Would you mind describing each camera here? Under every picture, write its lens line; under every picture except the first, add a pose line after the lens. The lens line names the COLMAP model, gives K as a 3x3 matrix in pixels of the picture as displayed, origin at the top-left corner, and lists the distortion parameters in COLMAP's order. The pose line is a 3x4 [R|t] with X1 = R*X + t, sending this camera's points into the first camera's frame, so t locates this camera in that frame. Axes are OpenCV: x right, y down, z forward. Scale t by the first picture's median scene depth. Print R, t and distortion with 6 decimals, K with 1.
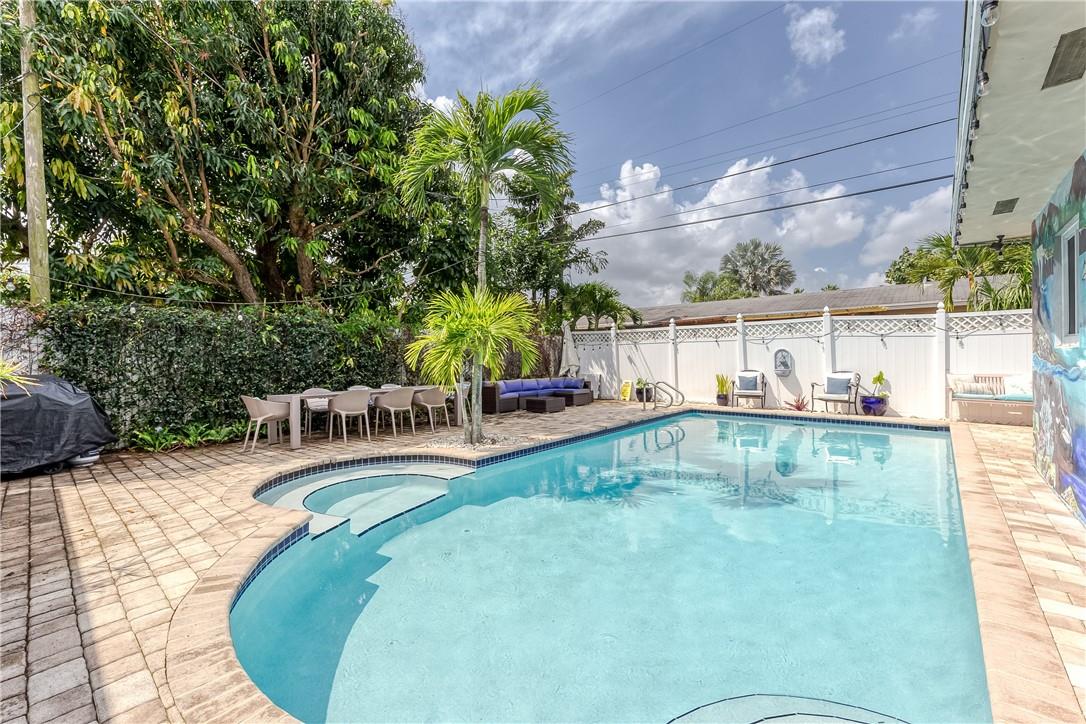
lens RADIAL K [[440.5, 0, 538.2], [0, 440.5, 361.4], [0, 0, 1]] dist [-0.001405, -0.000517]
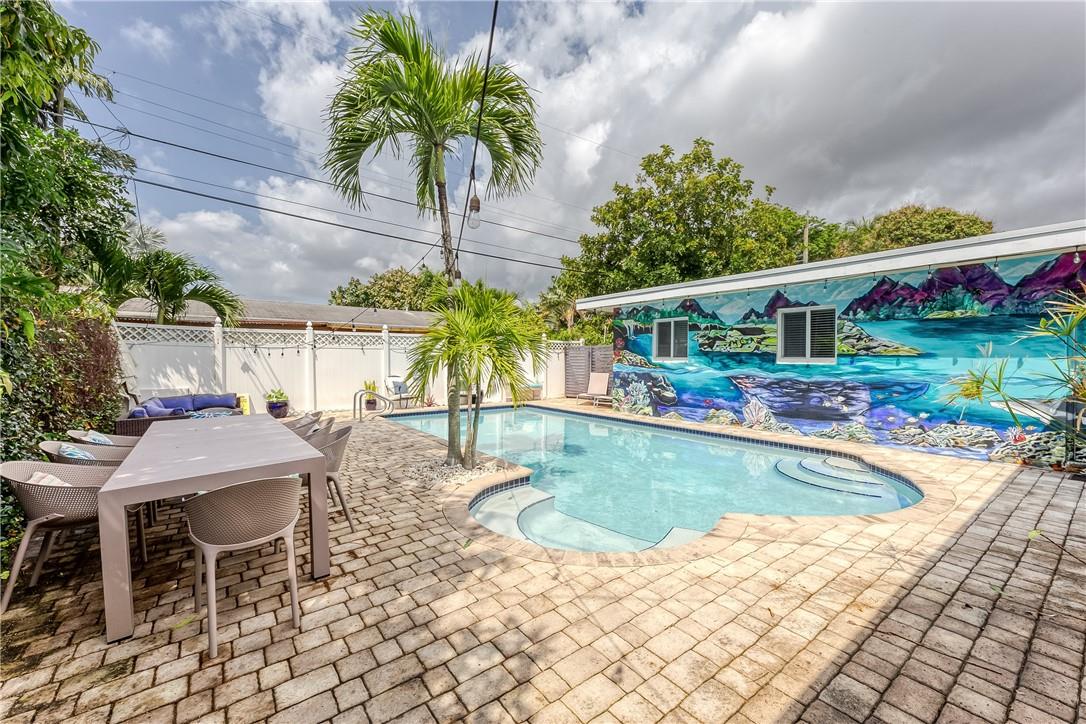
lens RADIAL K [[440.5, 0, 537.9], [0, 440.5, 362.0], [0, 0, 1]] dist [-0.001405, -0.000517]
pose [[0.211179, 0.005731, 0.977431, -0.582128], [0.004277, 0.999968, -0.006787, -0.006550], [-0.977438, 0.005614, 0.211148, 0.425965]]
